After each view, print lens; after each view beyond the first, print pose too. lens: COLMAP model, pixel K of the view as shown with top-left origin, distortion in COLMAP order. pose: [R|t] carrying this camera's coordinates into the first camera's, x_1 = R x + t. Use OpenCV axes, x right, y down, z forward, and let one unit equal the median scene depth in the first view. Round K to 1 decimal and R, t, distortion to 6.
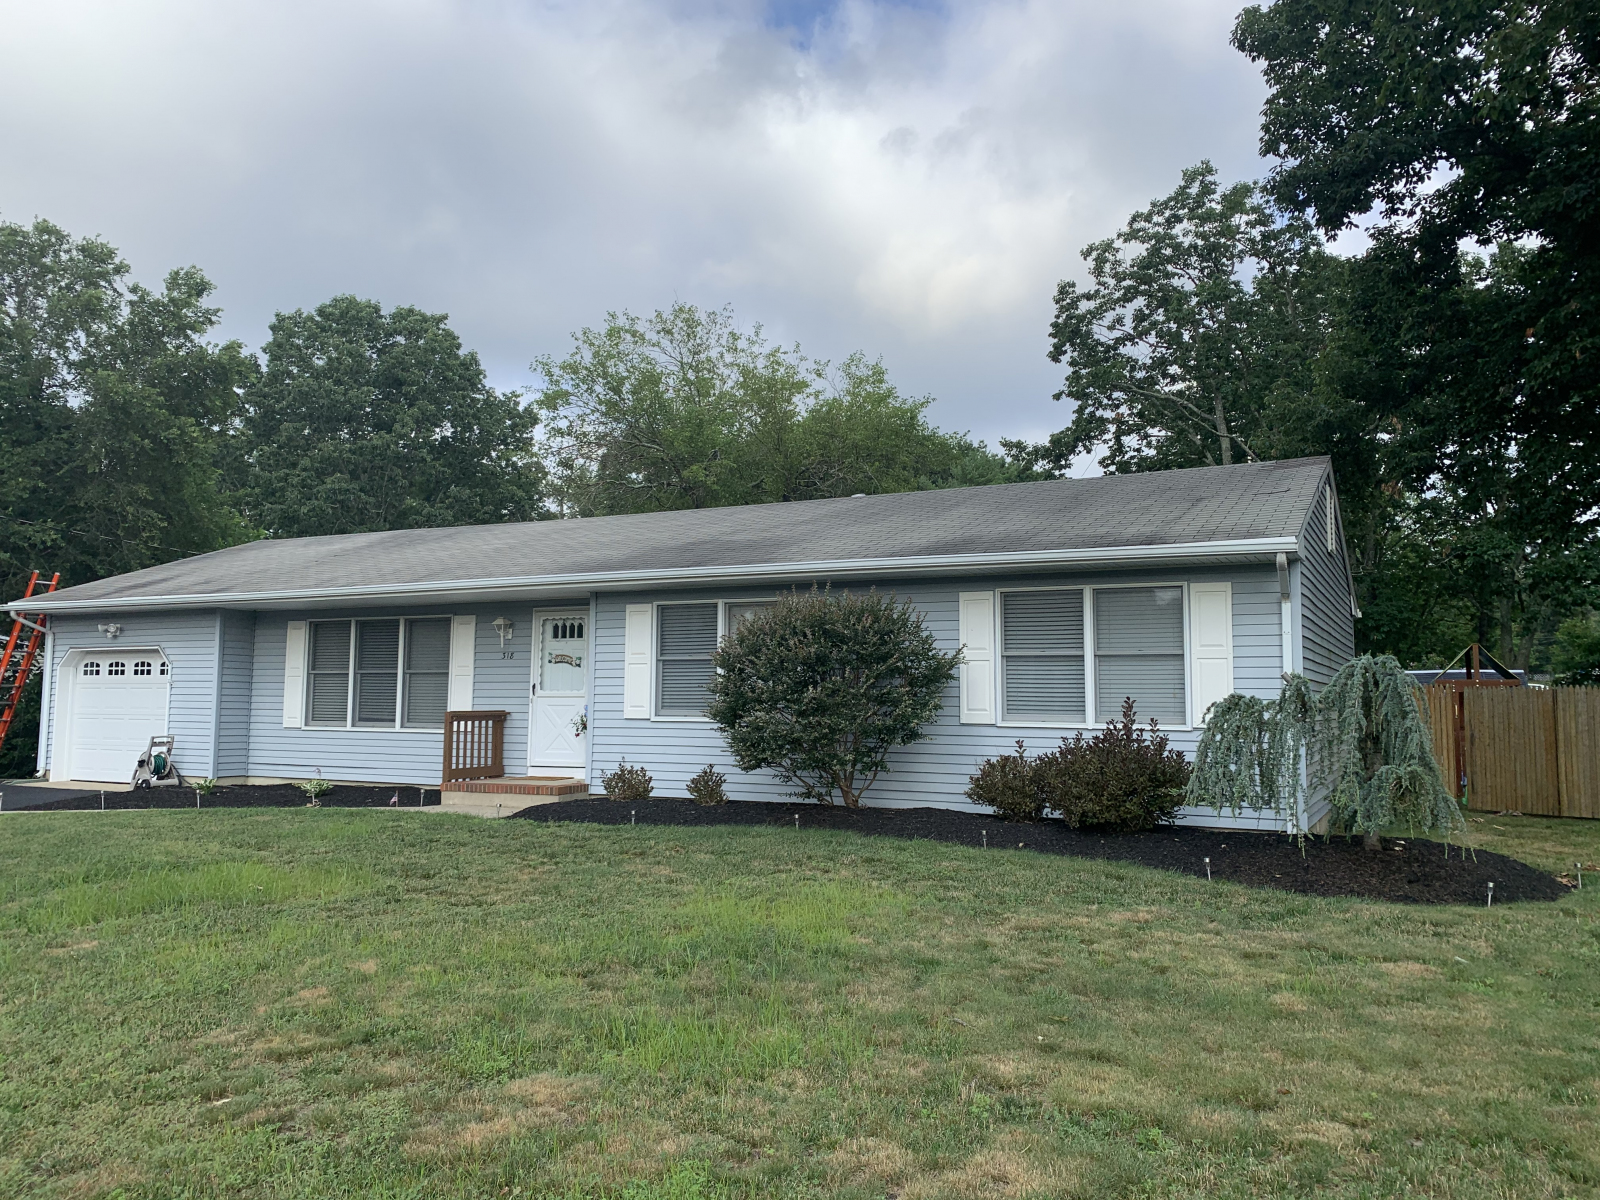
lens RADIAL K [[1189.4, 0, 793.2], [0, 1189.4, 582.5], [0, 0, 1]] dist [0.024006, -0.005276]
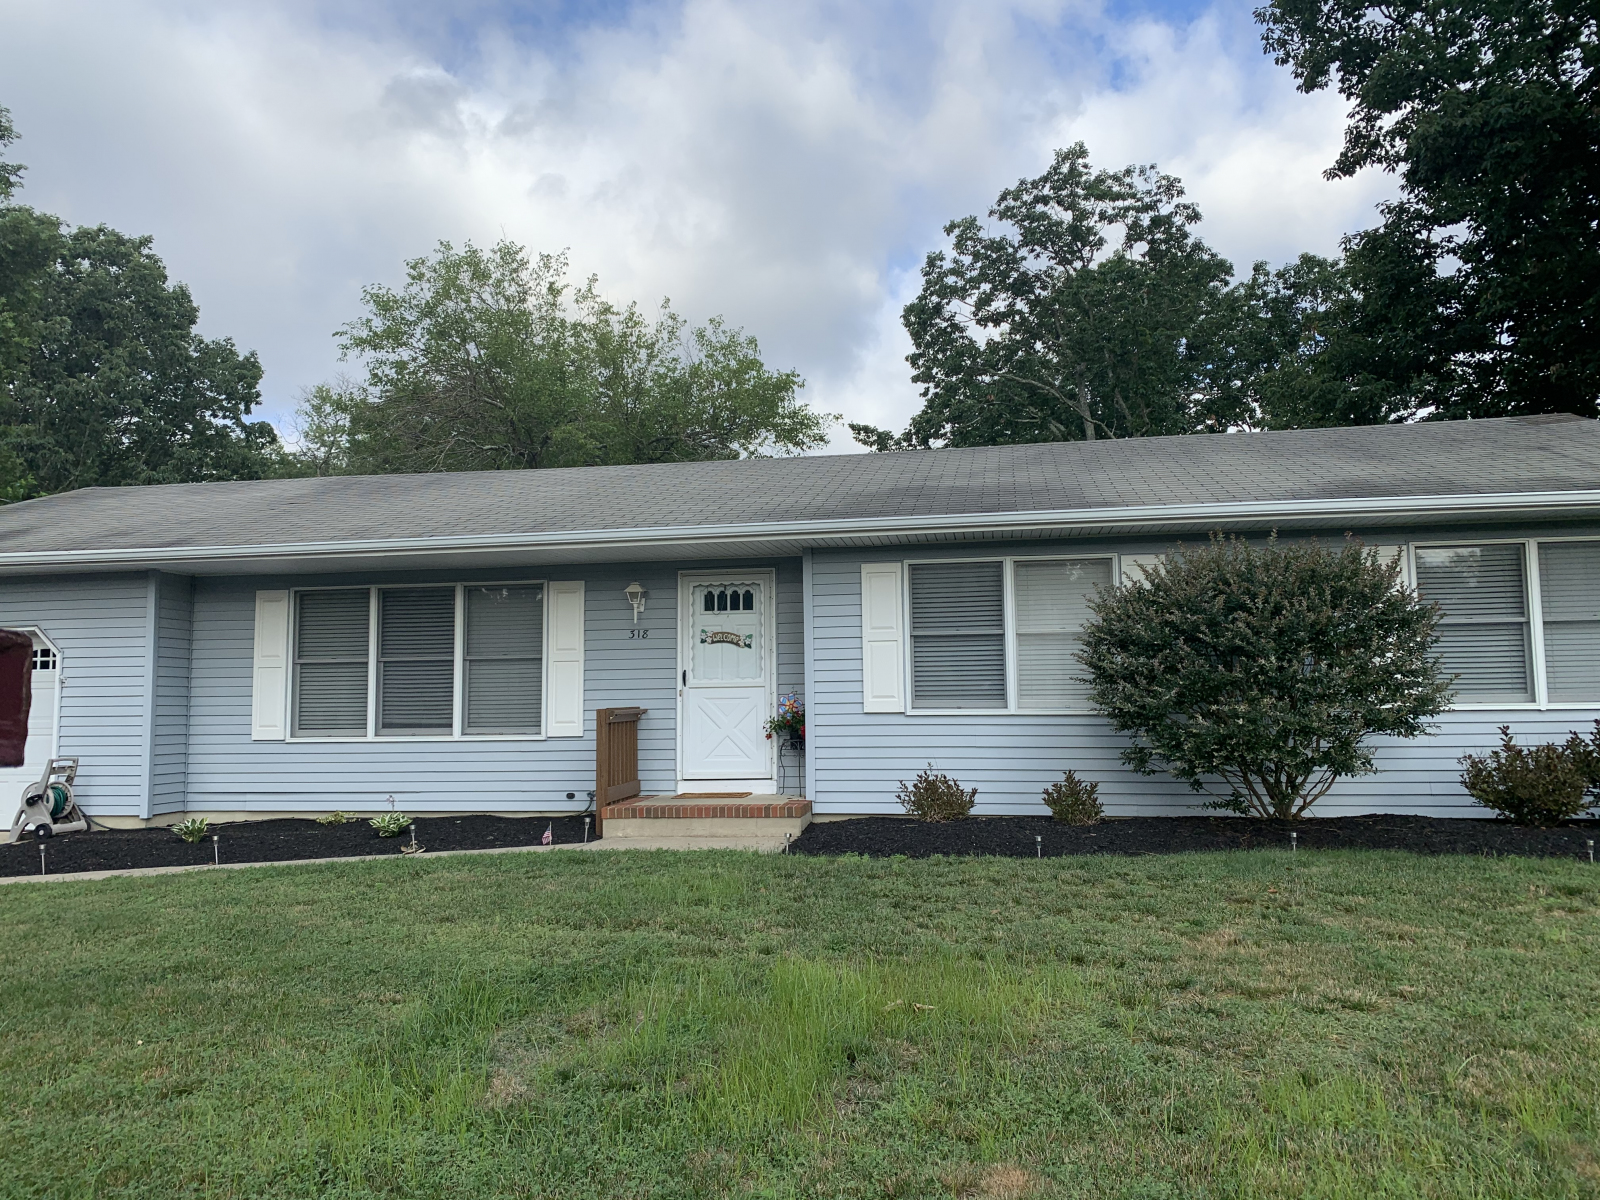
lens RADIAL K [[1189.4, 0, 793.2], [0, 1189.4, 582.5], [0, 0, 1]] dist [0.024006, -0.005276]
pose [[0.956415, 0.007668, 0.291910, -0.344870], [-0.008747, 0.999959, 0.002391, 0.024910], [-0.291879, -0.004840, 0.956443, 0.243201]]
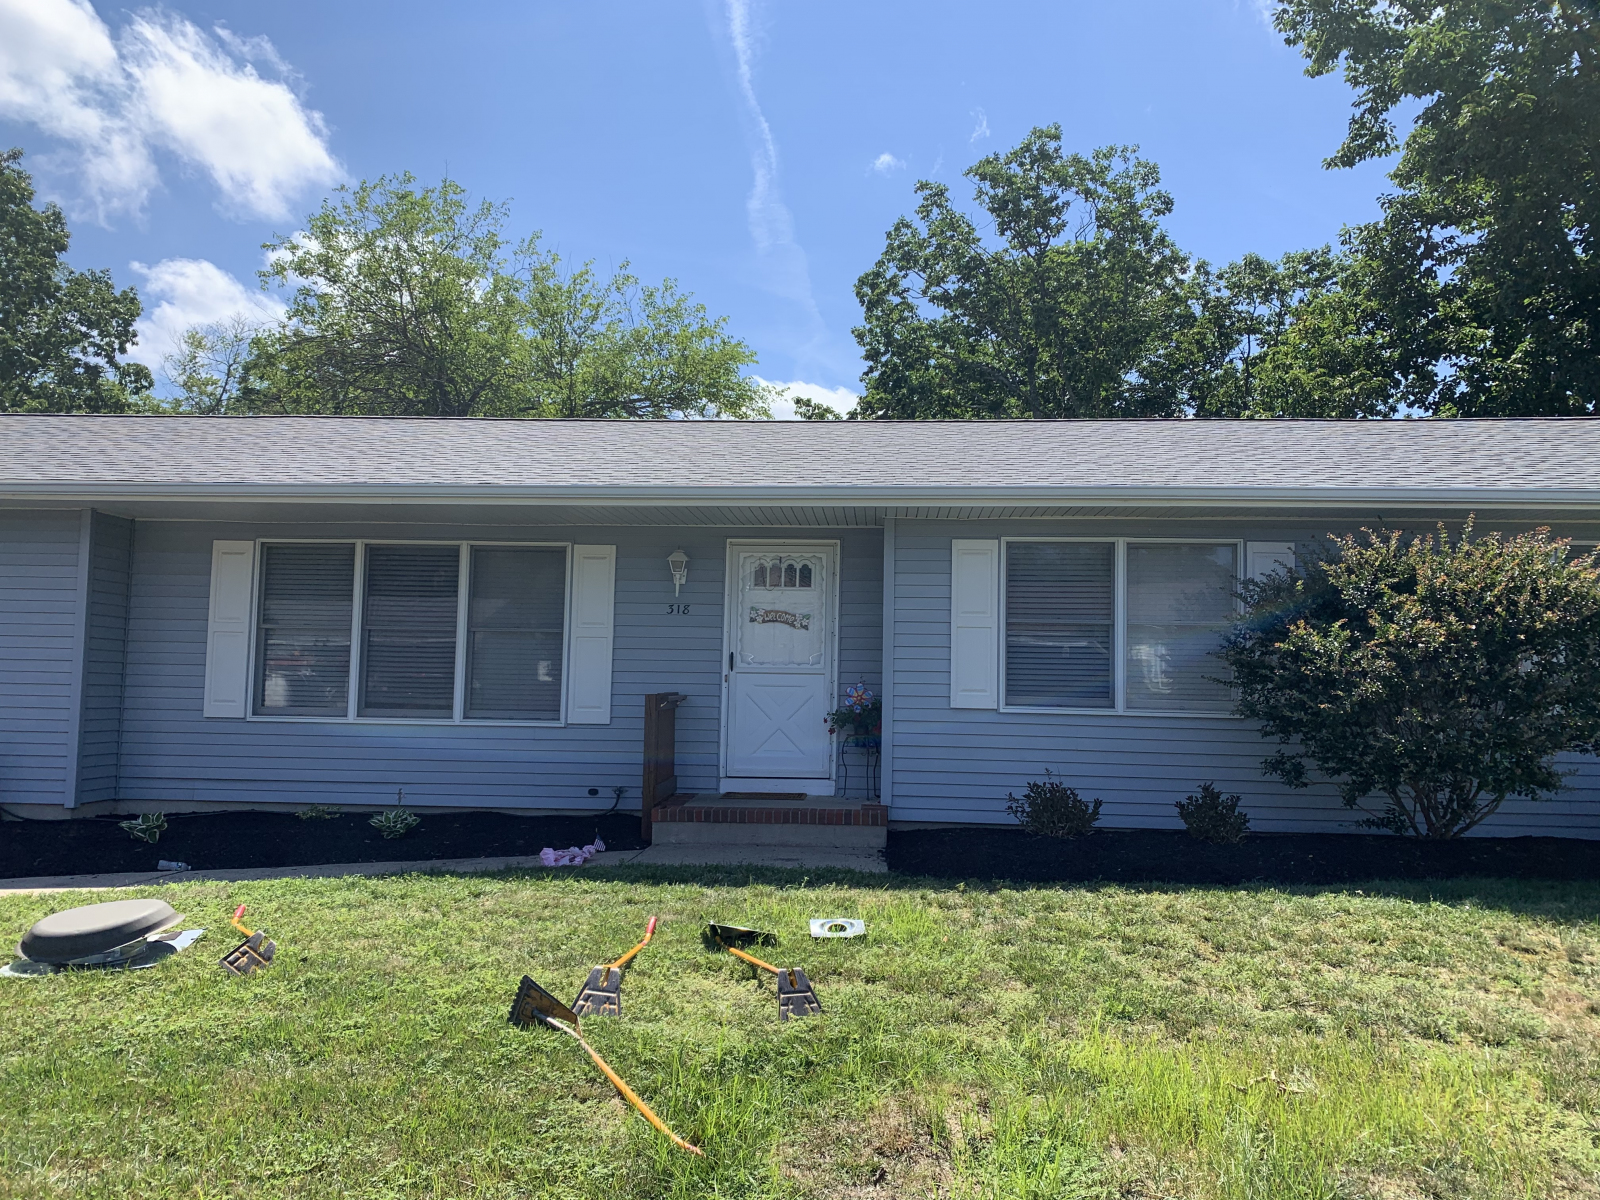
lens RADIAL K [[1192.7, 0, 800.0], [0, 1192.7, 600.0], [0, 0, 1]] dist [0.019905, 0.001757]
pose [[0.918842, 0.035748, 0.393003, -0.411246], [-0.049878, 0.998422, 0.025796, 0.034171], [-0.391461, -0.043305, 0.919175, 0.353223]]
